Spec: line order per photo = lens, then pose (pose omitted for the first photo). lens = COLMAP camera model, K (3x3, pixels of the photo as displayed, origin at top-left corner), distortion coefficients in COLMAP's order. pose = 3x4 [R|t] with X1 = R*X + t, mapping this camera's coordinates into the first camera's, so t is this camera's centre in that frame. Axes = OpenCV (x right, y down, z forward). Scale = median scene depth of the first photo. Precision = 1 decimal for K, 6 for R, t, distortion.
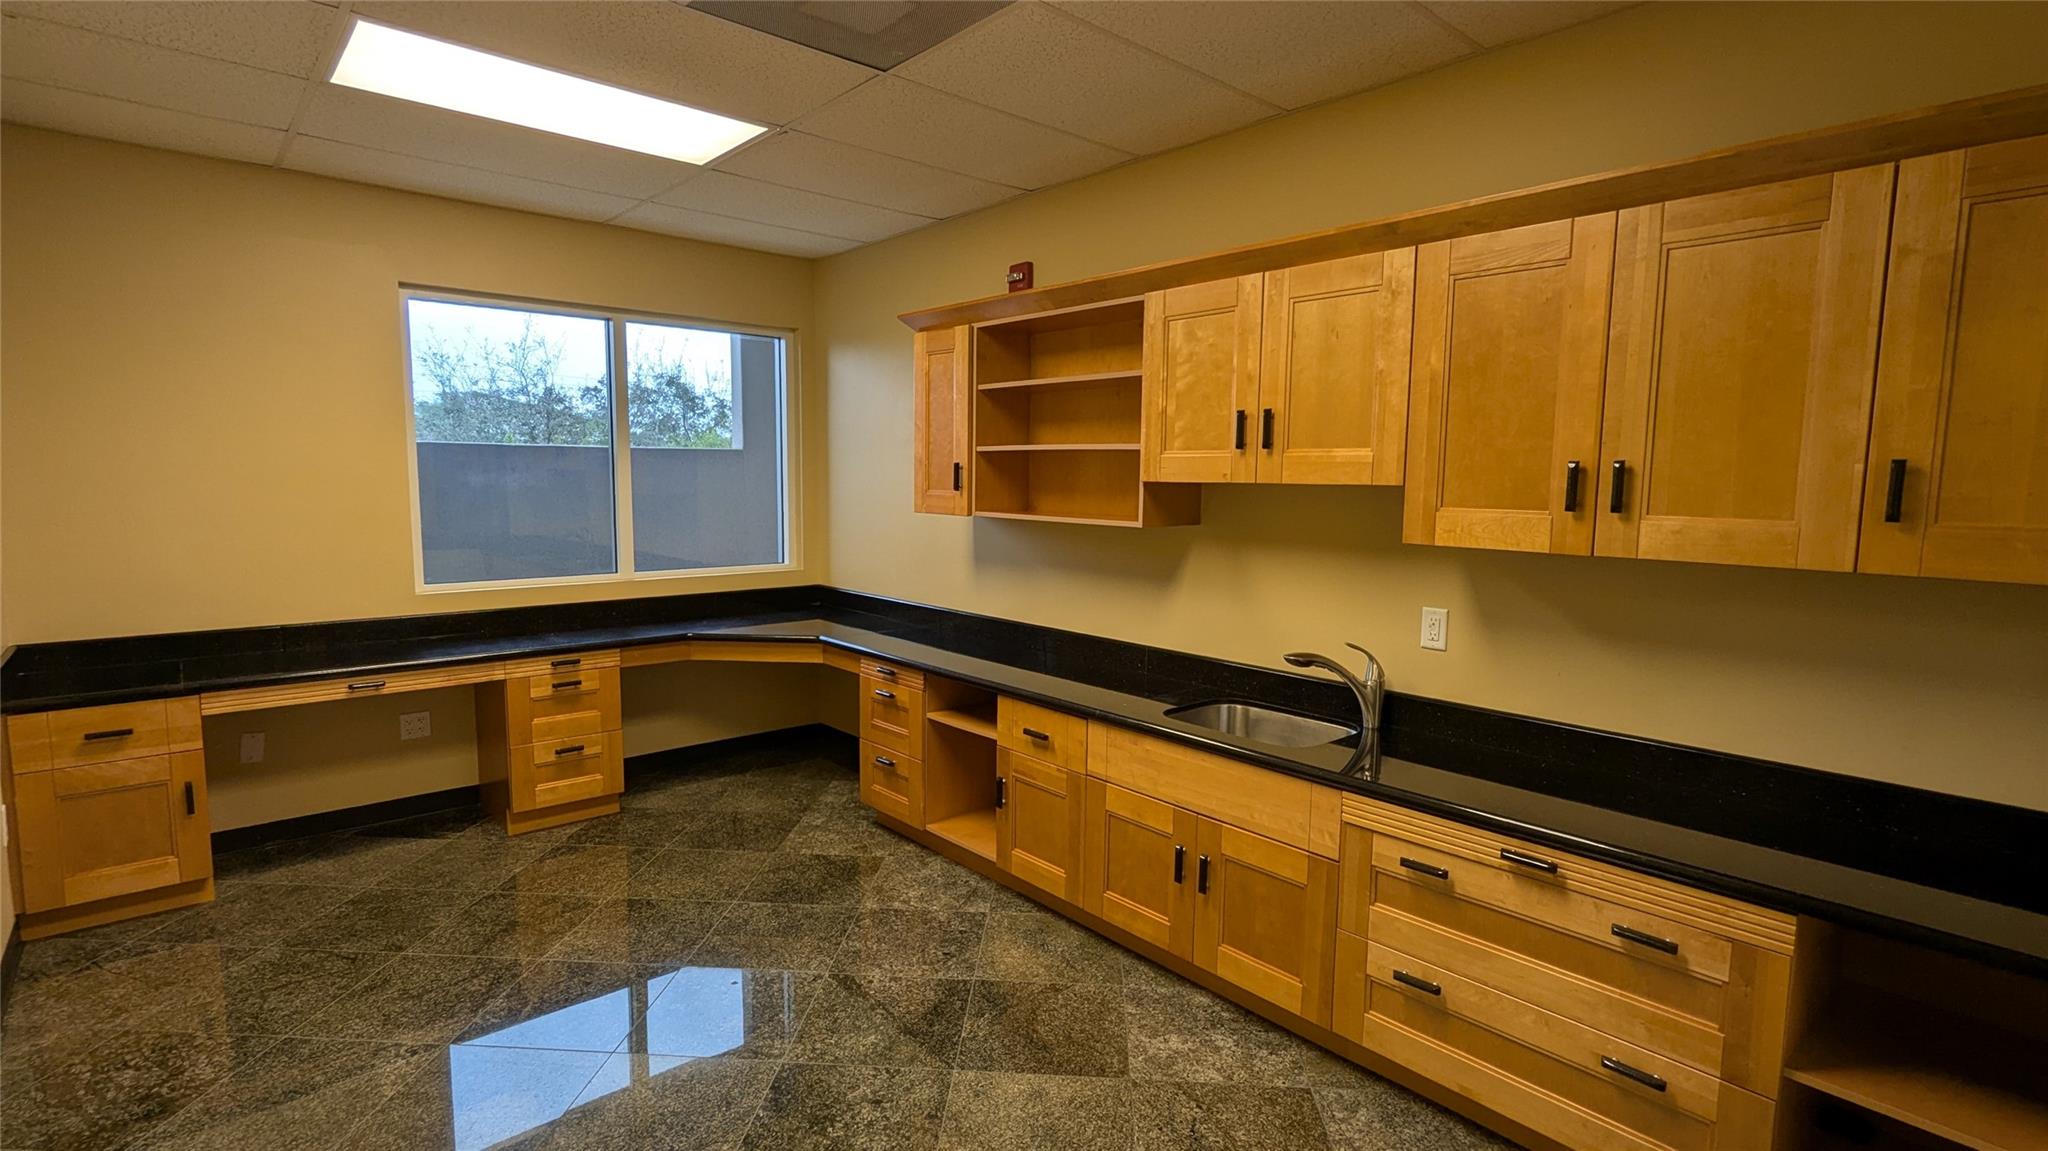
lens RADIAL K [[1001.0, 0, 1024.0], [0, 1001.0, 575.5], [0, 0, 1]] dist [0.001411, -0.000118]
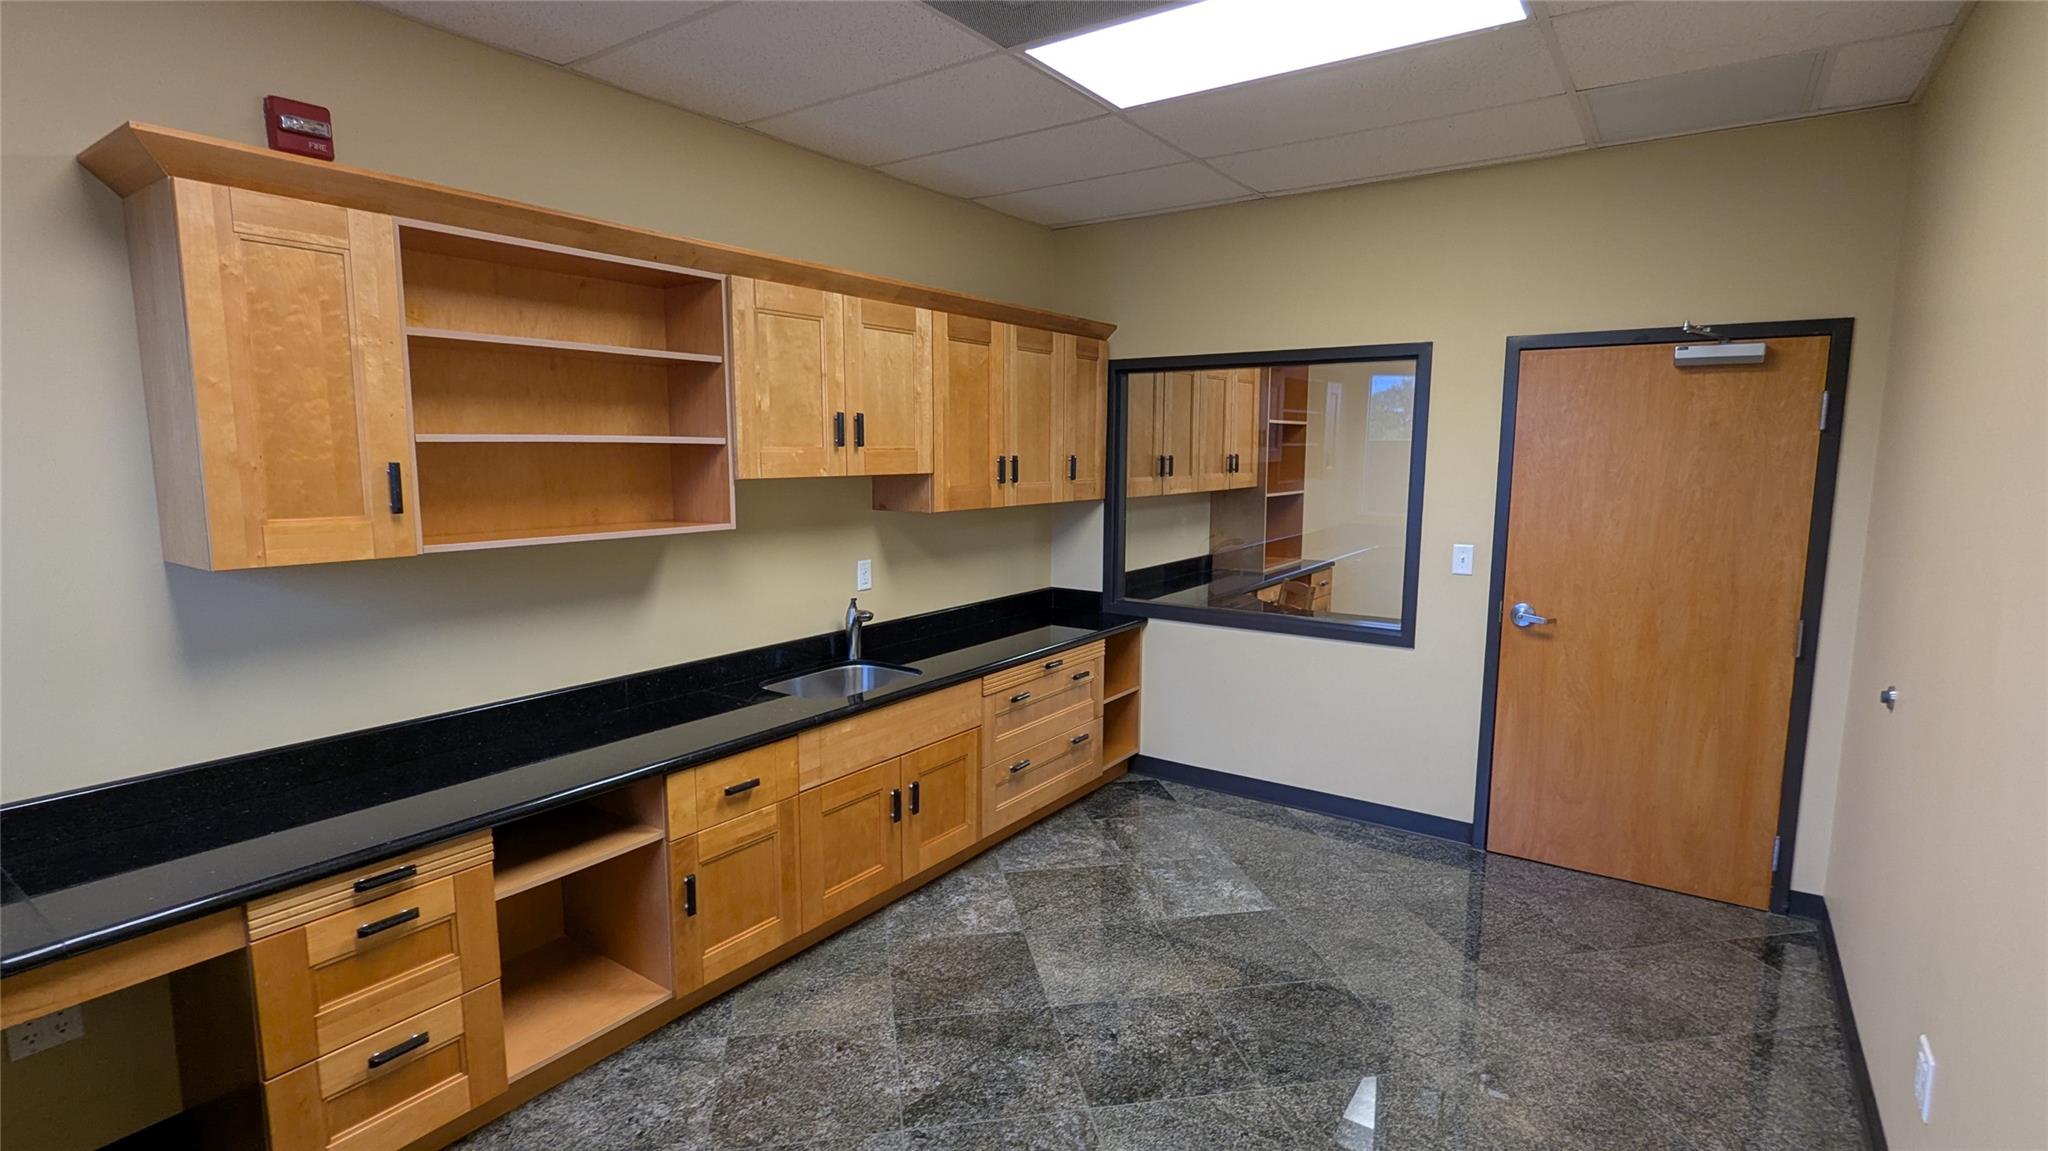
lens RADIAL K [[941.5, 0, 1051.8], [0, 941.5, 578.6], [0, 0, 1]] dist [-0.002708, -0.000344]
pose [[-0.254043, -0.140910, 0.956873, -0.892907], [0.097249, 0.980595, 0.170222, -0.137905], [-0.962291, 0.136299, -0.235410, 1.041358]]
